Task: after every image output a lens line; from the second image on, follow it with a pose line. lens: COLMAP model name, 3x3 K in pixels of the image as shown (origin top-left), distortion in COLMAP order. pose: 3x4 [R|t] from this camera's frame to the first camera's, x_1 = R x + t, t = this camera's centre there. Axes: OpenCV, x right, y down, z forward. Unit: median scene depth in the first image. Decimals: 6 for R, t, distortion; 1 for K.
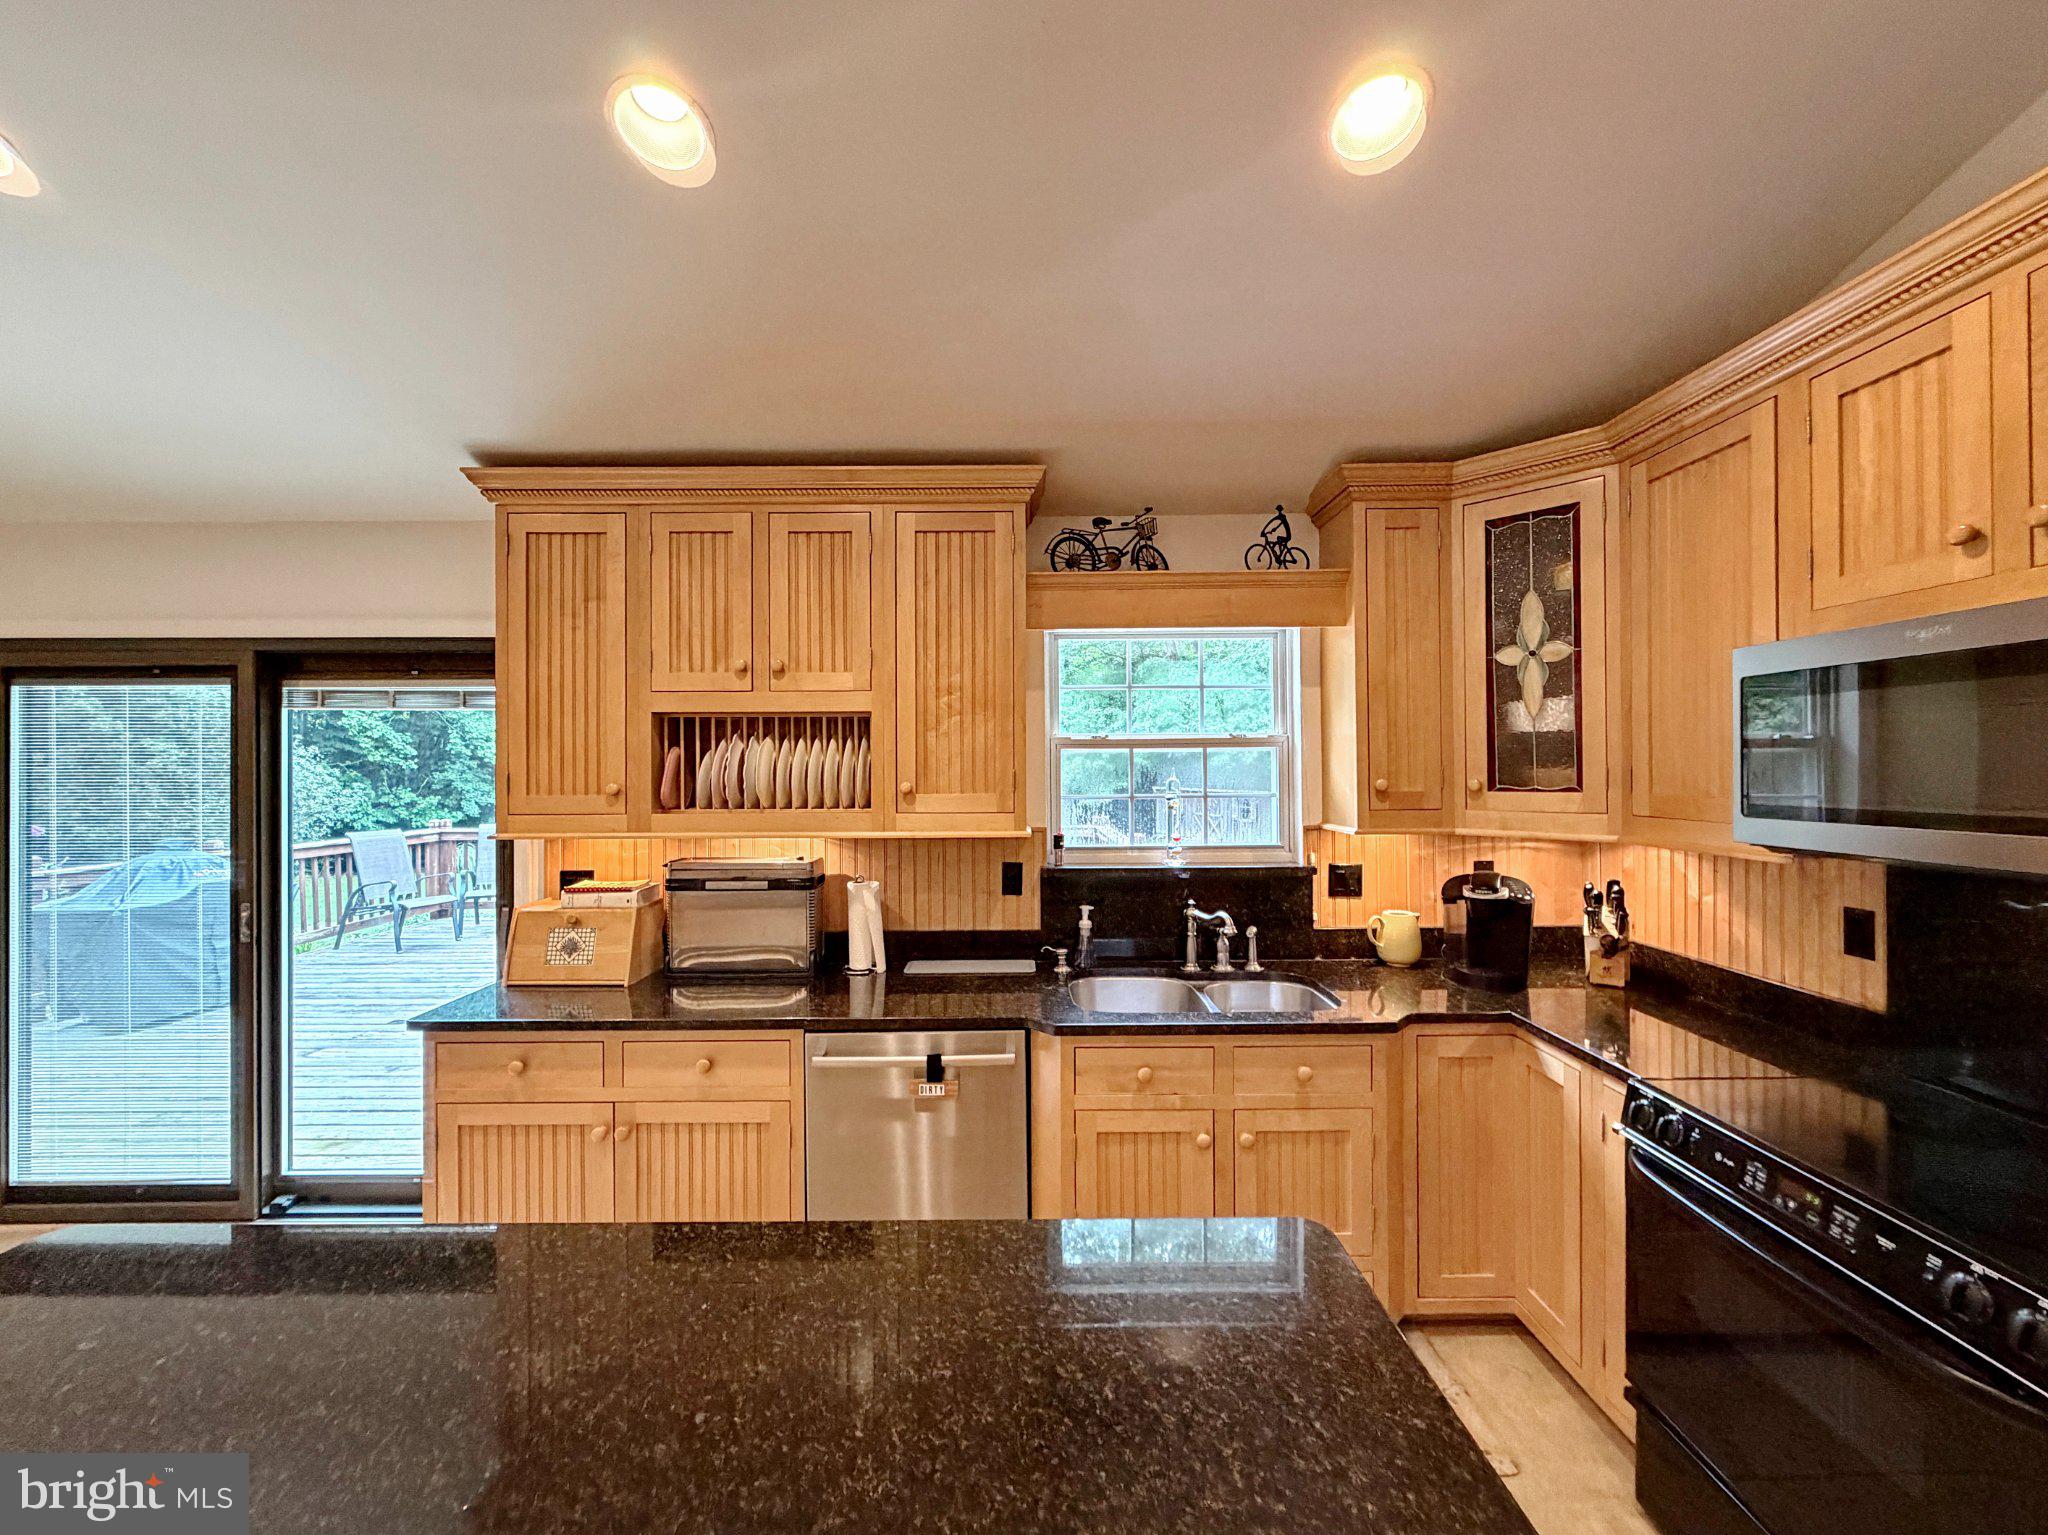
lens RADIAL K [[878.0, 0, 1016.6], [0, 878.0, 746.5], [0, 0, 1]] dist [0.000247, 0.000095]
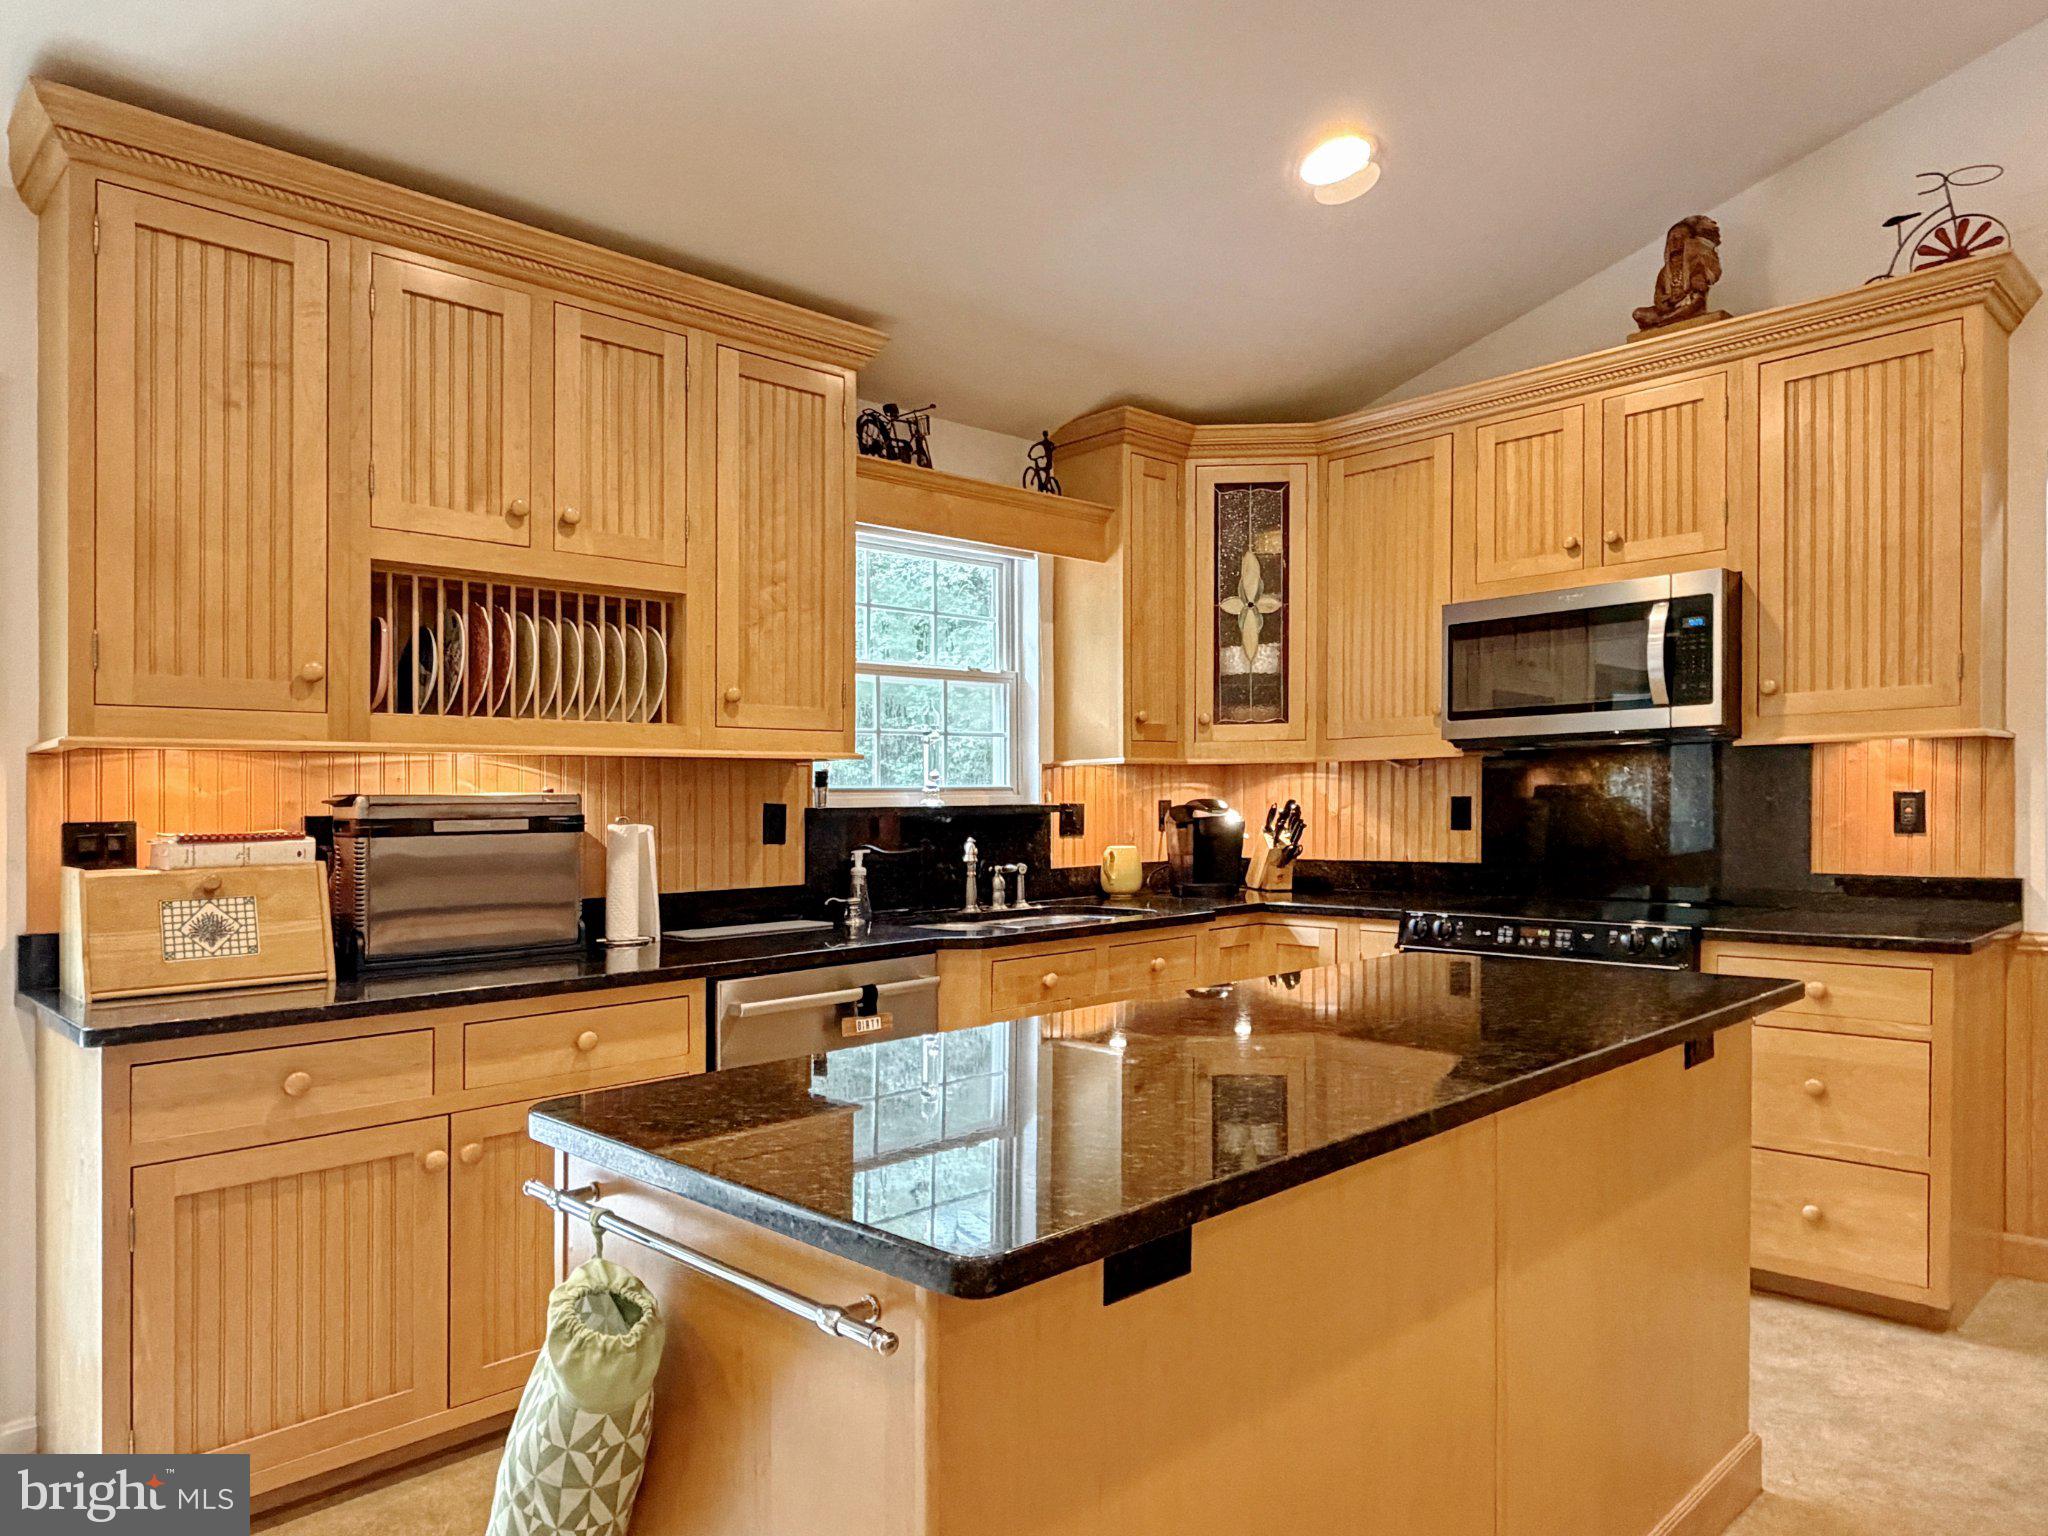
lens RADIAL K [[1350.4, 0, 1034.4], [0, 1350.4, 807.6], [0, 0, 1]] dist [0.000523, -0.000409]
pose [[0.711338, 0.001104, 0.702849, -0.770063], [-0.009005, 0.999931, 0.007543, 0.133725], [-0.702792, -0.011695, 0.711299, -0.064935]]
